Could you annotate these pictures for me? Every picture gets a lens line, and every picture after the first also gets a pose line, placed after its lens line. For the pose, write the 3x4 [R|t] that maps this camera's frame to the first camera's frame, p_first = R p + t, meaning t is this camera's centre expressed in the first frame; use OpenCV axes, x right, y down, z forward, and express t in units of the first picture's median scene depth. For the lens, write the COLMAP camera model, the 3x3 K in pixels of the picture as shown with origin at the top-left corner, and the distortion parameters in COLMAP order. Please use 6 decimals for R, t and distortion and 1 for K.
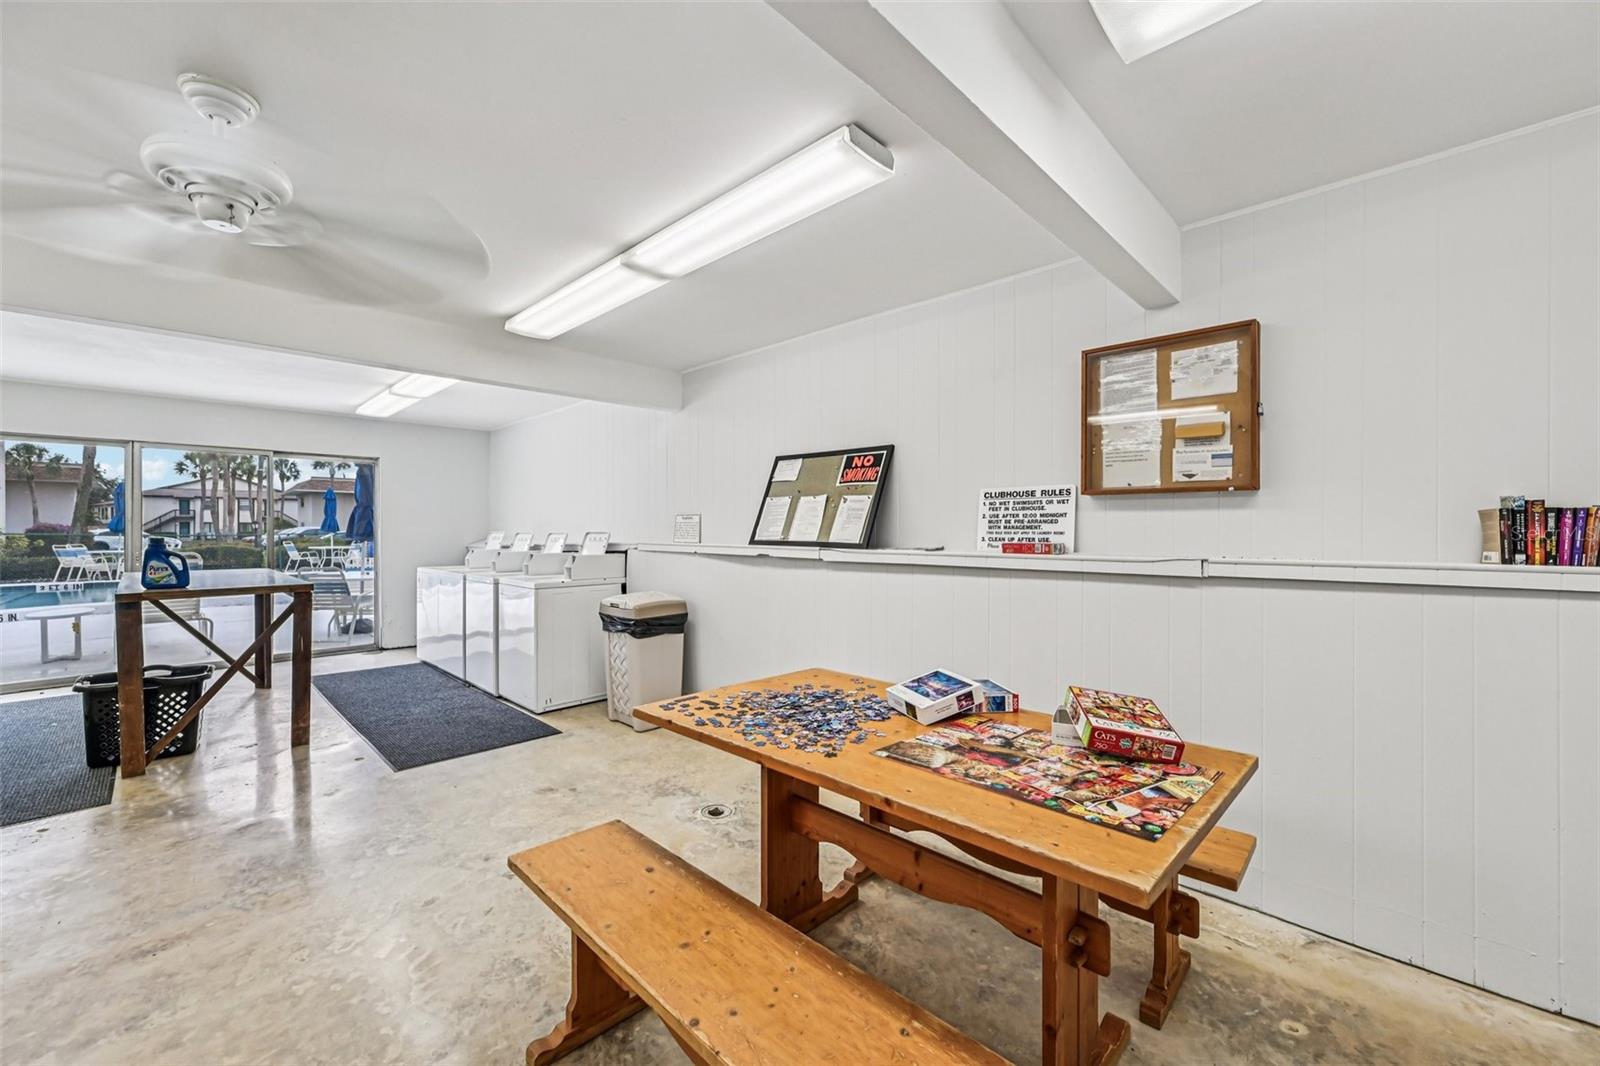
lens RADIAL K [[635.9, 0, 800.0], [0, 635.9, 527.7], [0, 0, 1]] dist [-0.003062, -0.000122]
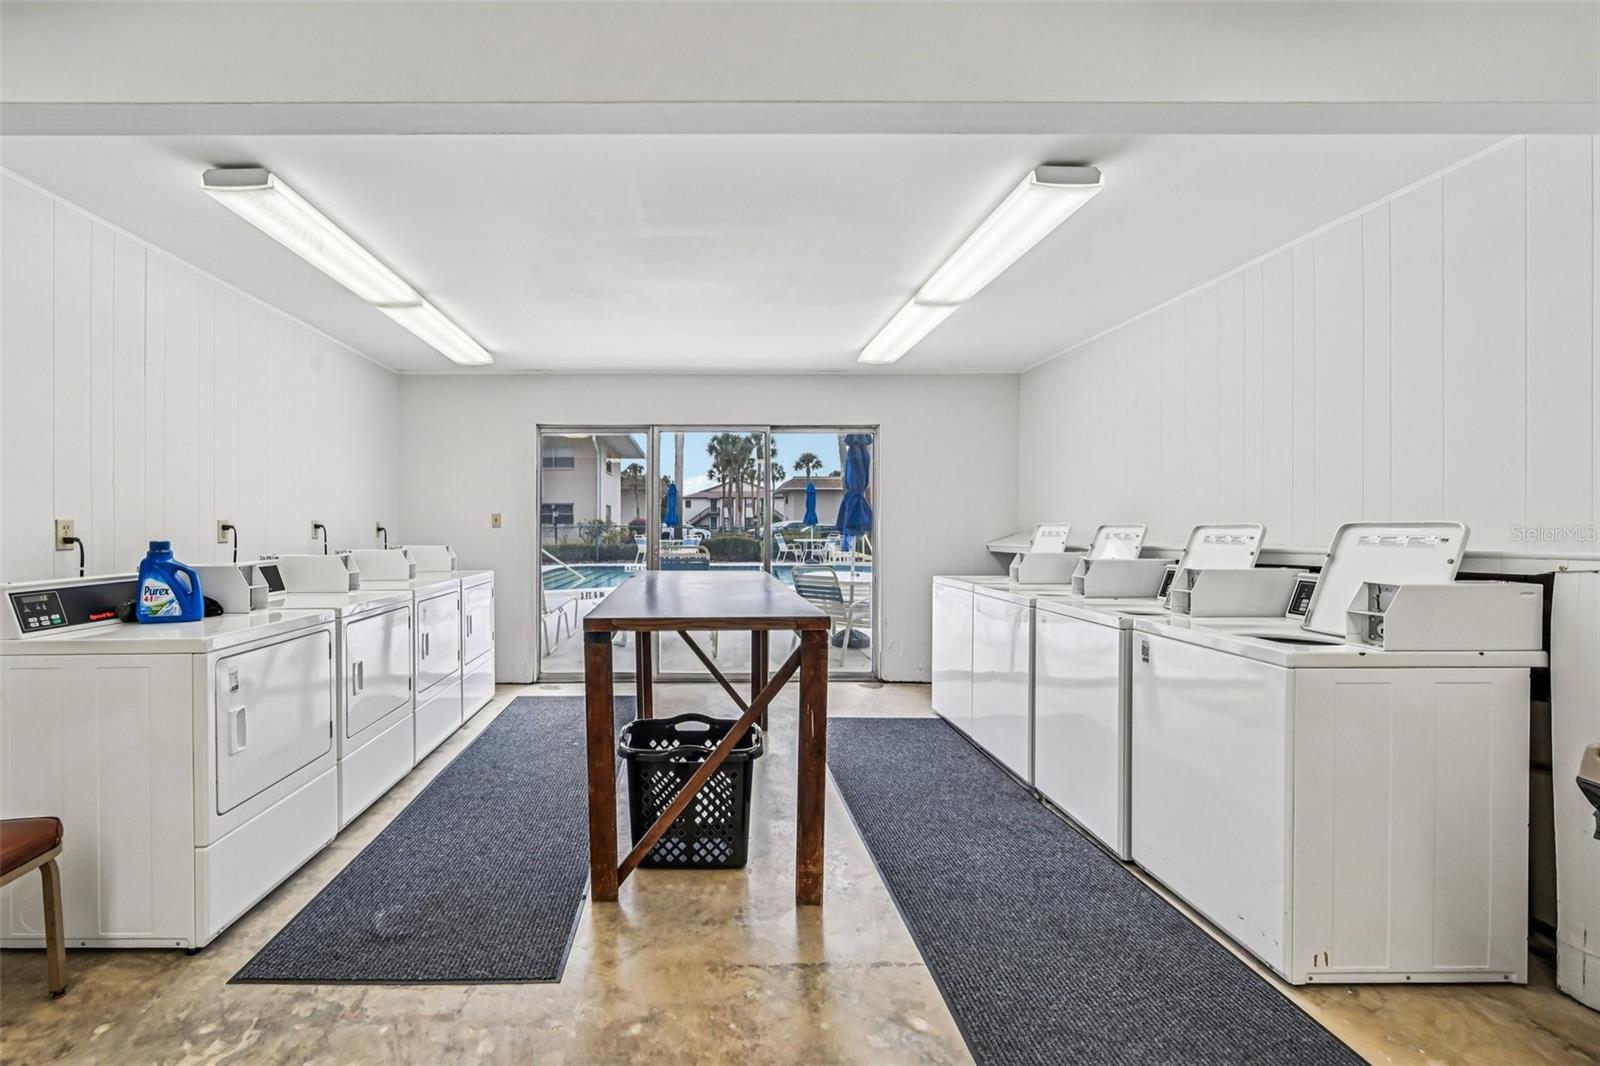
lens RADIAL K [[635.9, 0, 799.6], [0, 635.9, 528.9], [0, 0, 1]] dist [-0.003062, -0.000122]
pose [[0.801238, 0.009463, -0.598270, -0.266145], [-0.004658, 0.999943, 0.009577, 0.005519], [0.598327, -0.004887, 0.801237, 0.315907]]
